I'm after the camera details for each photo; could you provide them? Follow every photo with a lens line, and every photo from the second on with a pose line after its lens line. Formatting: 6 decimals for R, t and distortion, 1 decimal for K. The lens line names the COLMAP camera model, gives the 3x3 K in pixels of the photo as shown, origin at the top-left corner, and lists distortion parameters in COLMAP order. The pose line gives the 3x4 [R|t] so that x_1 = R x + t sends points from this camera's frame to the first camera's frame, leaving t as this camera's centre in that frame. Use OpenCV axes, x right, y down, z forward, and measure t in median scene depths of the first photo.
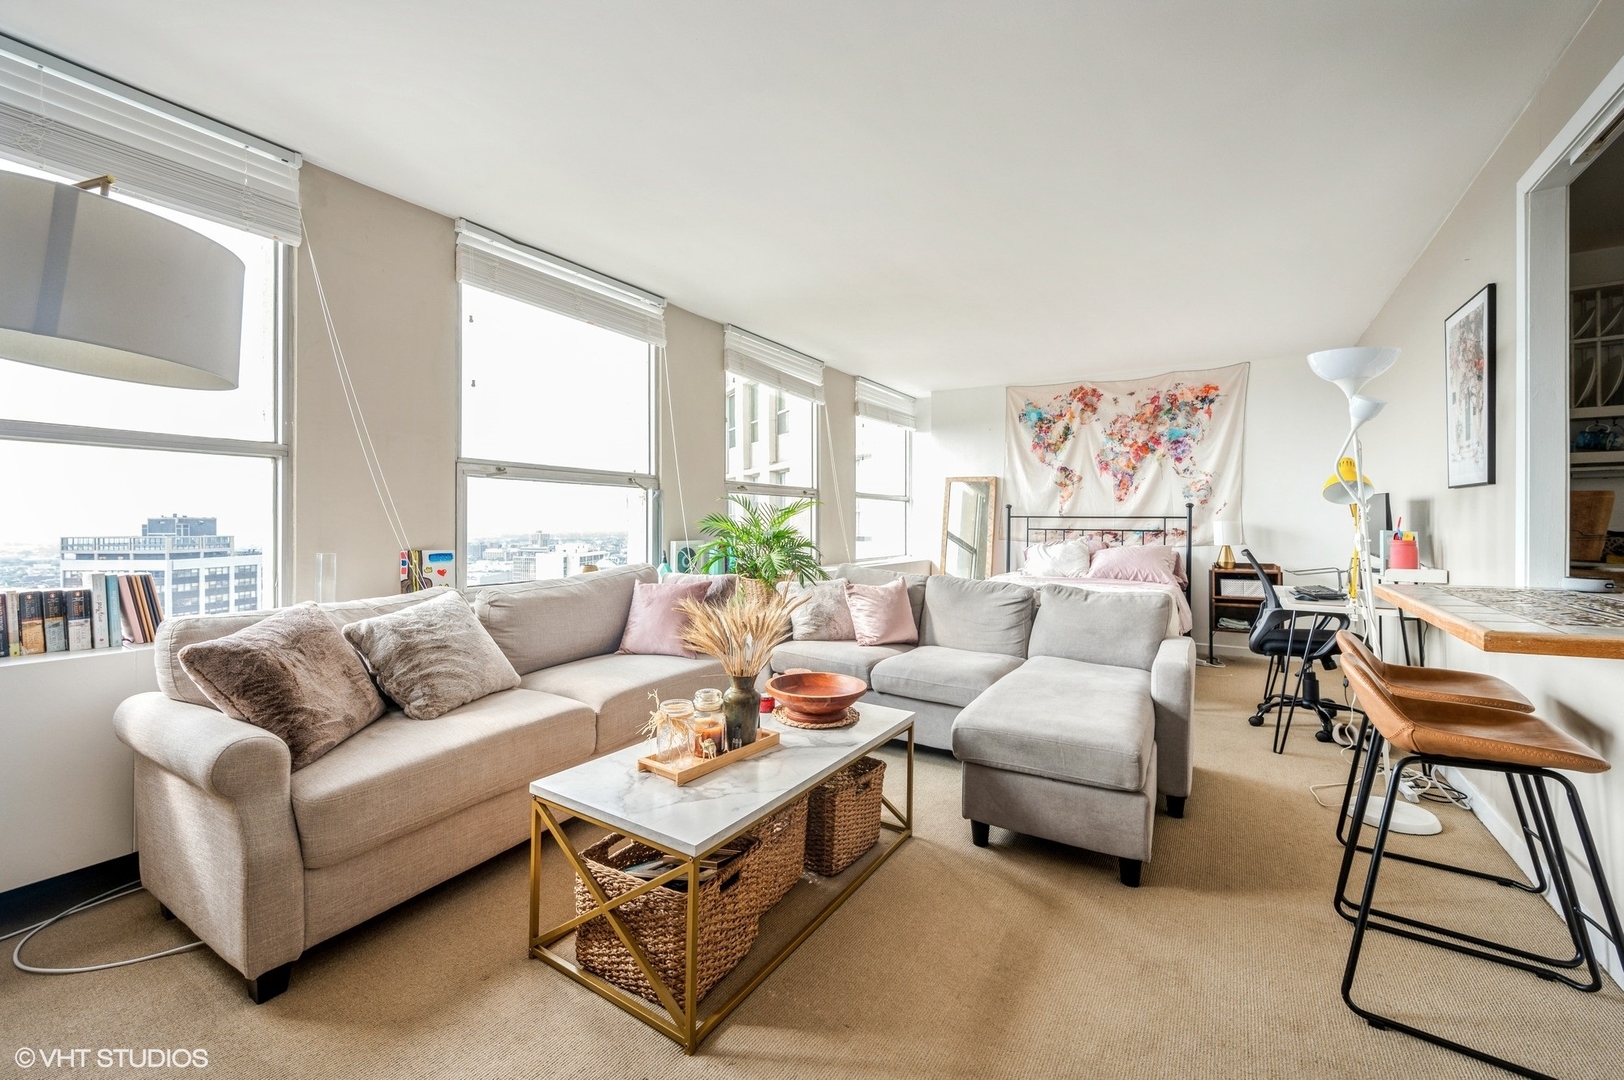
lens RADIAL K [[649.7, 0, 817.2], [0, 649.7, 521.9], [0, 0, 1]] dist [-0.002374, 0.000768]
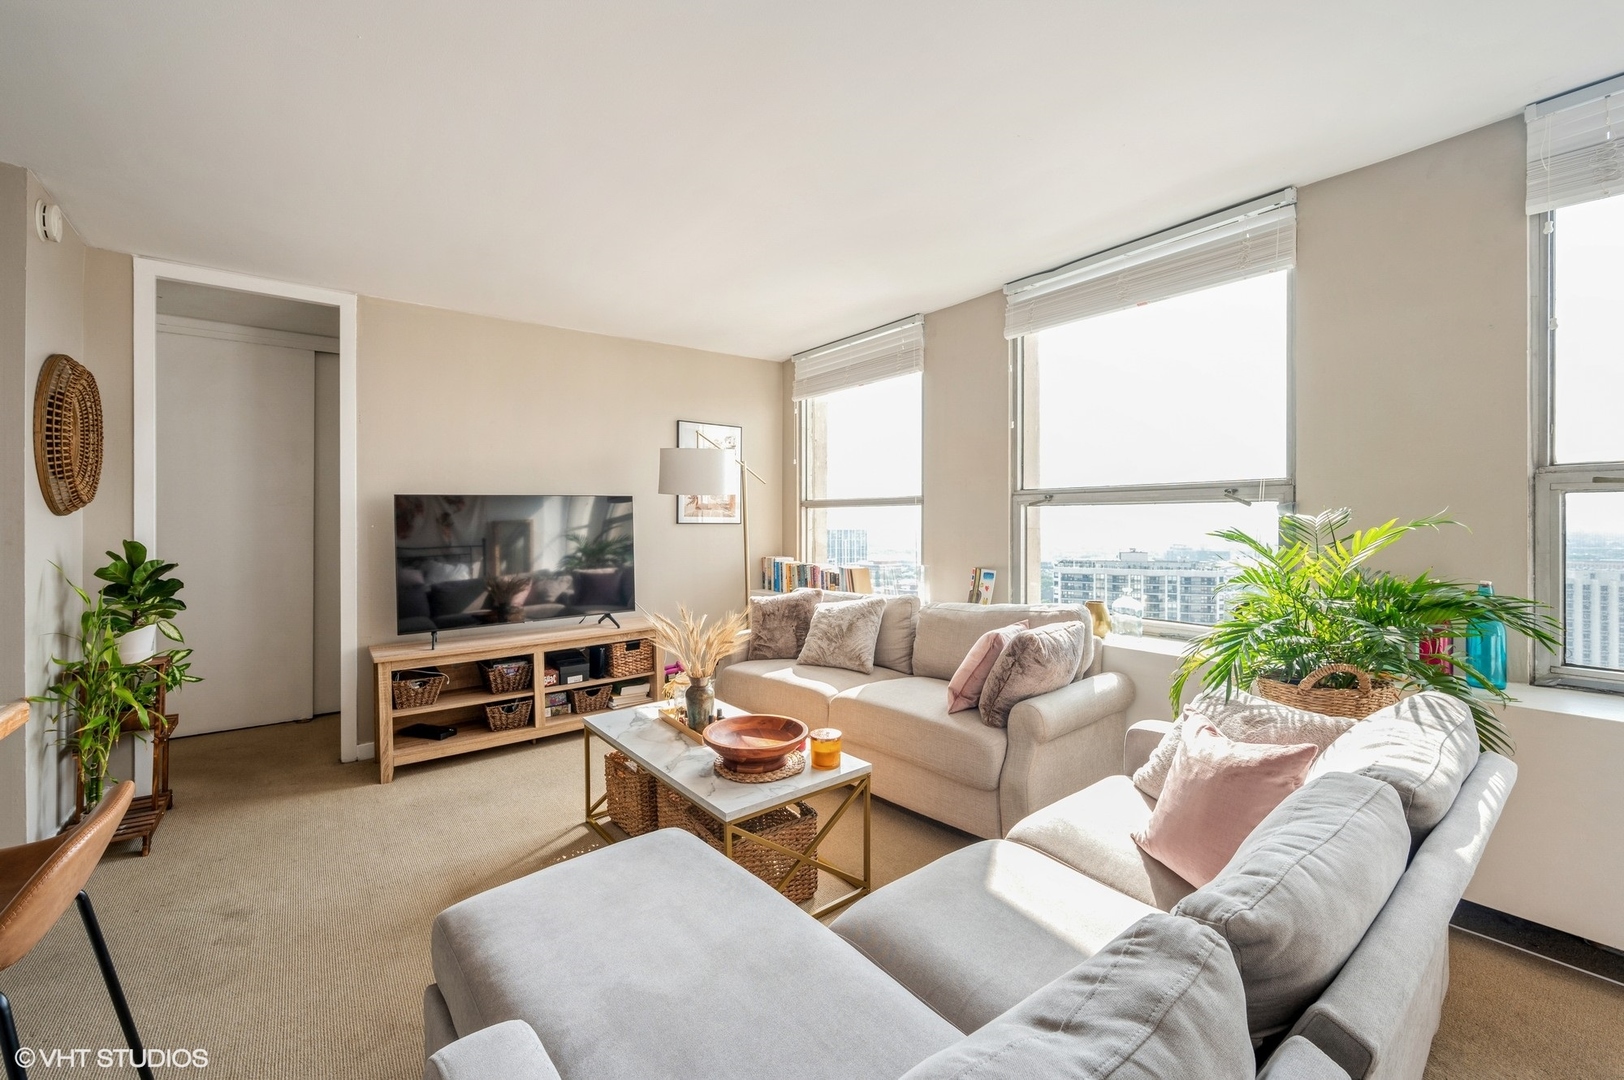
lens RADIAL K [[649.7, 0, 810.6], [0, 649.7, 521.5], [0, 0, 1]] dist [-0.002374, 0.000768]
pose [[-0.340612, -0.003339, -0.940198, 0.636644], [0.005186, 0.999972, -0.005430, -0.038897], [0.940190, -0.006725, -0.340585, 1.024326]]
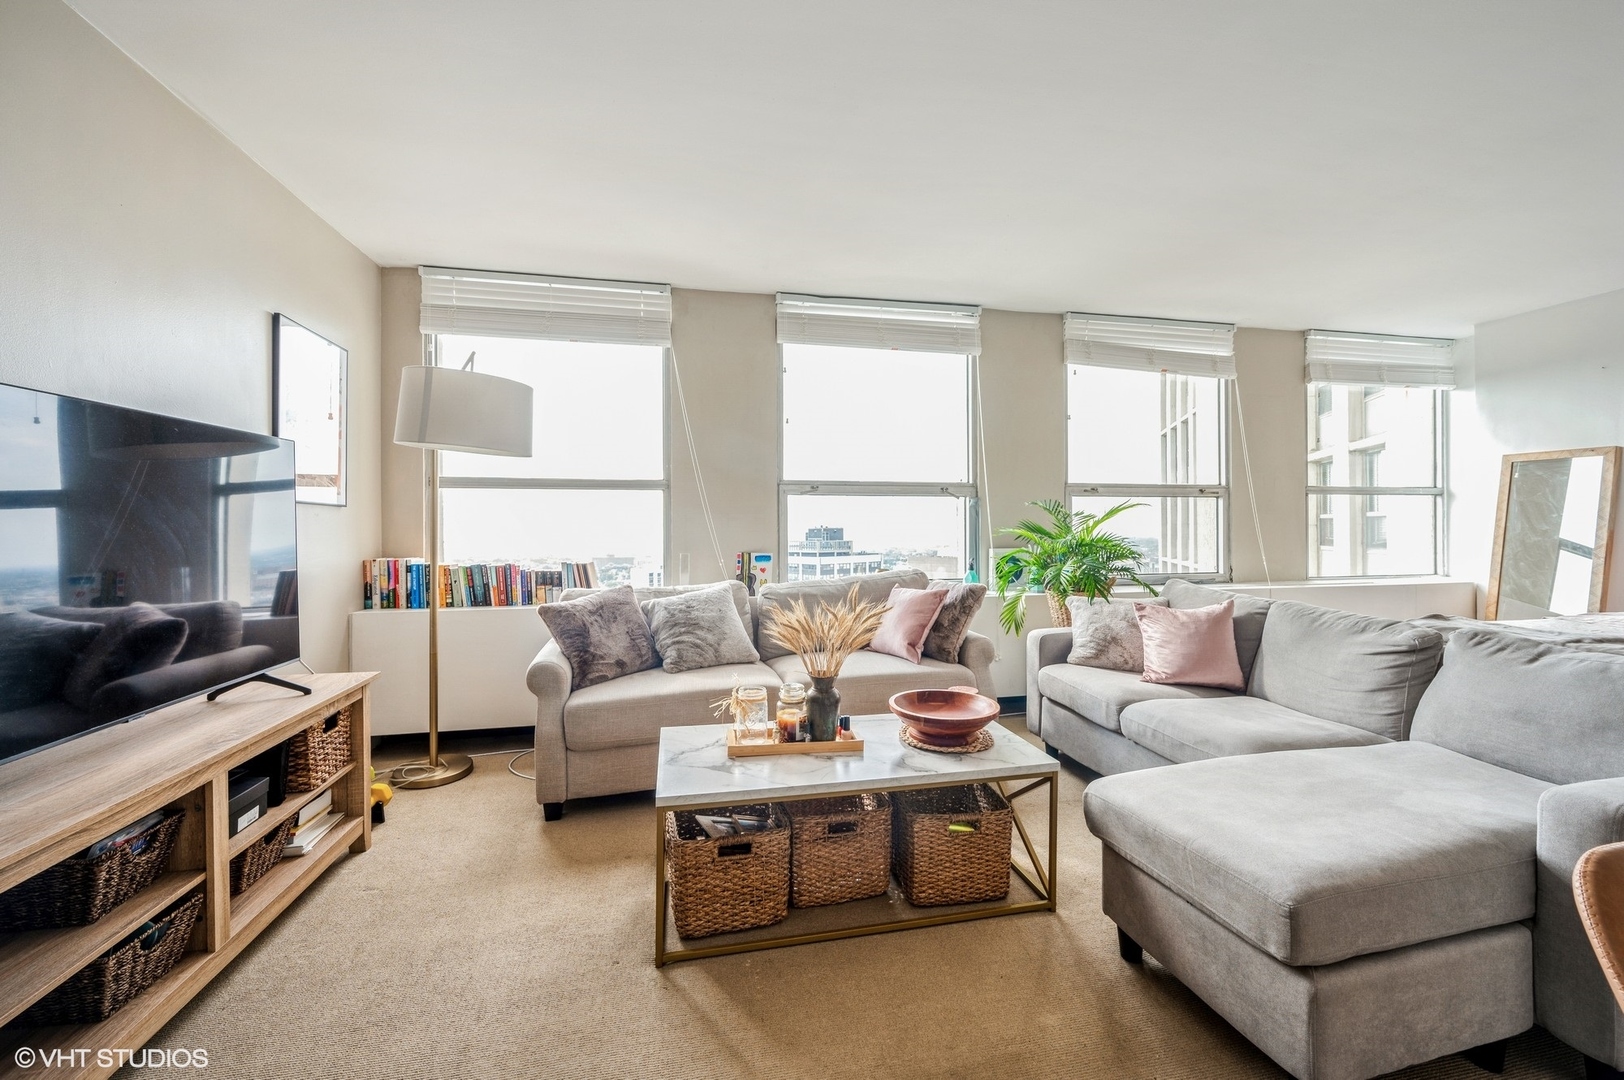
lens RADIAL K [[649.7, 0, 816.4], [0, 649.7, 524.5], [0, 0, 1]] dist [-0.002374, 0.000768]
pose [[0.695995, -0.012990, -0.717929, 0.398506], [0.008787, 0.999916, -0.009574, 0.000037], [0.717993, 0.000355, 0.696050, 0.159815]]
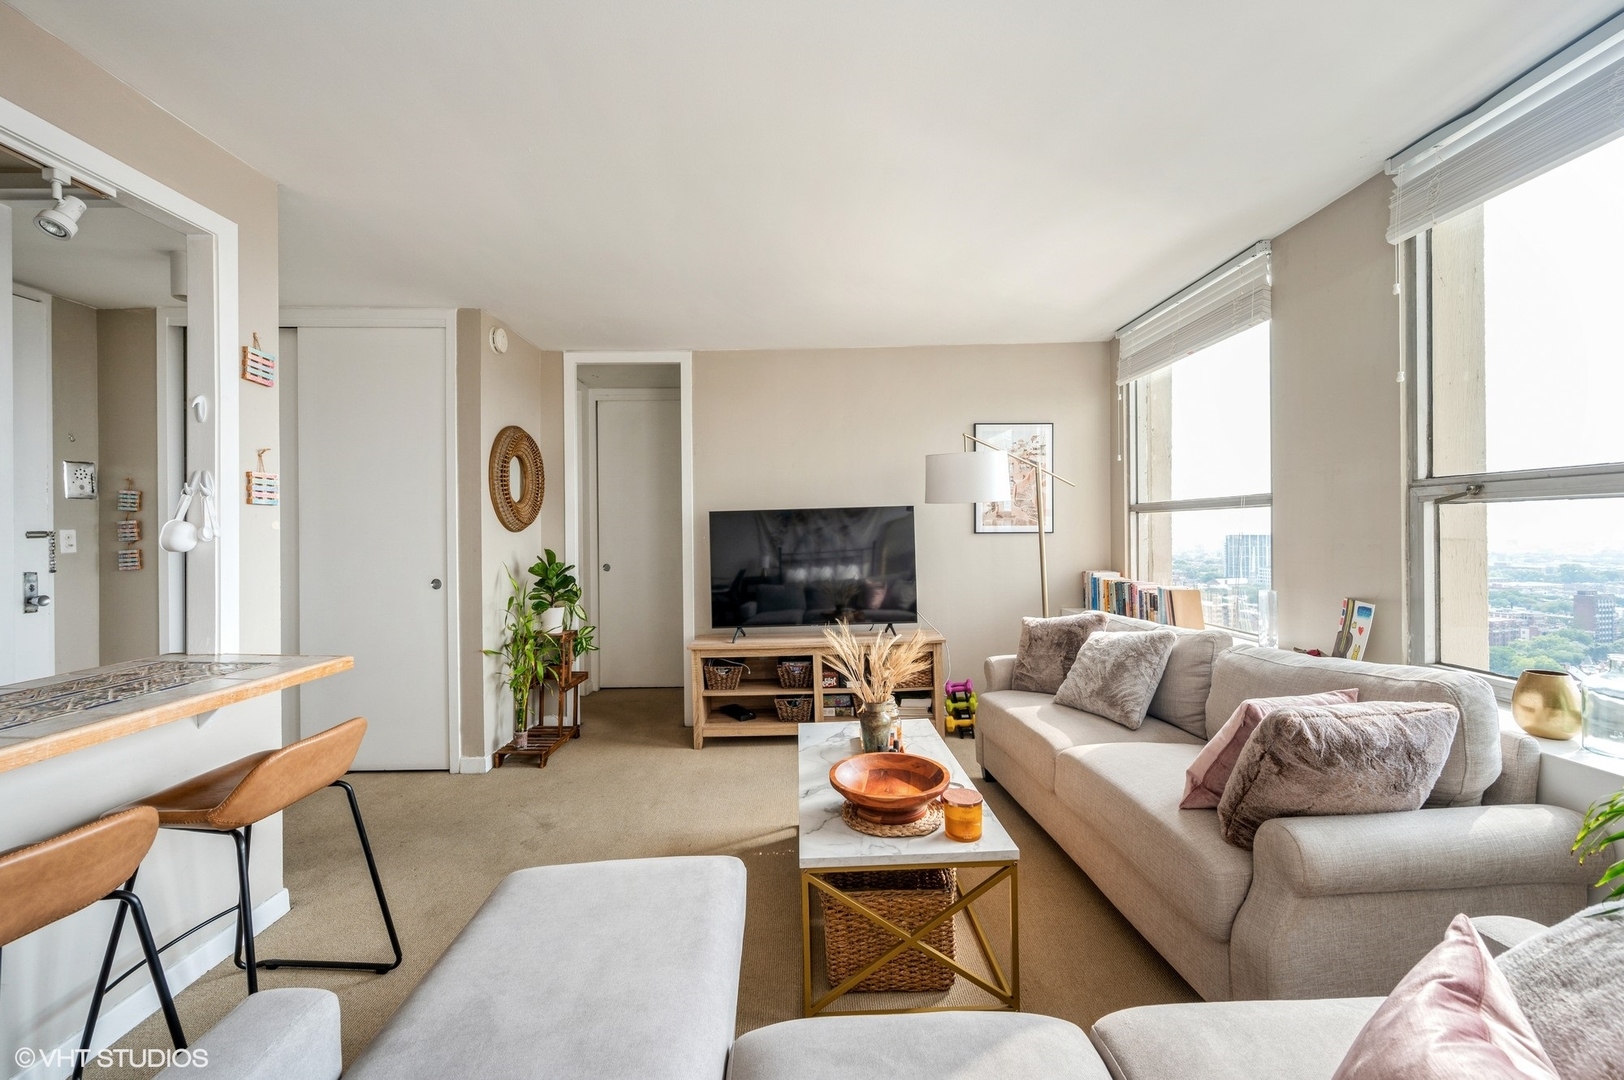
lens RADIAL K [[649.7, 0, 813.2], [0, 649.7, 525.4], [0, 0, 1]] dist [-0.002374, 0.000768]
pose [[-0.836511, 0.003145, -0.547941, 0.397544], [0.011751, 0.999857, -0.012201, -0.046100], [0.547824, -0.016646, -0.836428, 1.207026]]
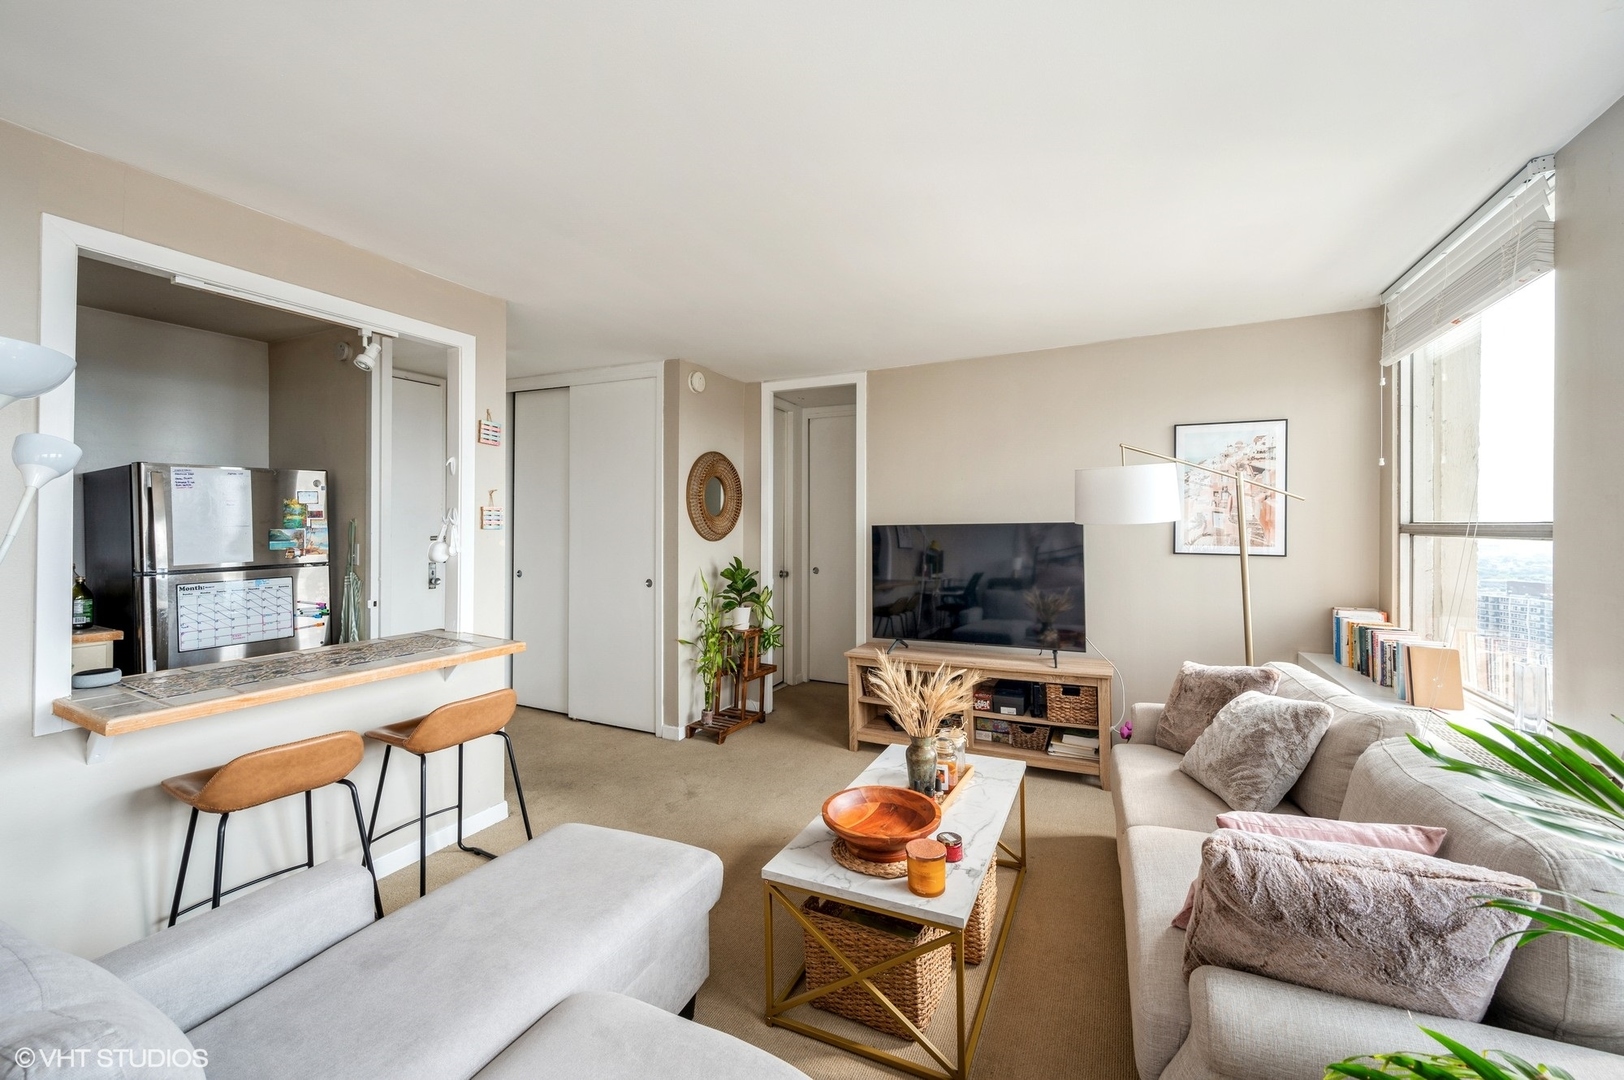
lens RADIAL K [[649.7, 0, 809.9], [0, 649.7, 517.9], [0, 0, 1]] dist [-0.002374, 0.000768]
pose [[-0.993795, -0.005587, -0.111090, 0.141839], [-0.003996, 0.999886, -0.014538, -0.087708], [0.111158, -0.014004, -0.993704, 1.341424]]
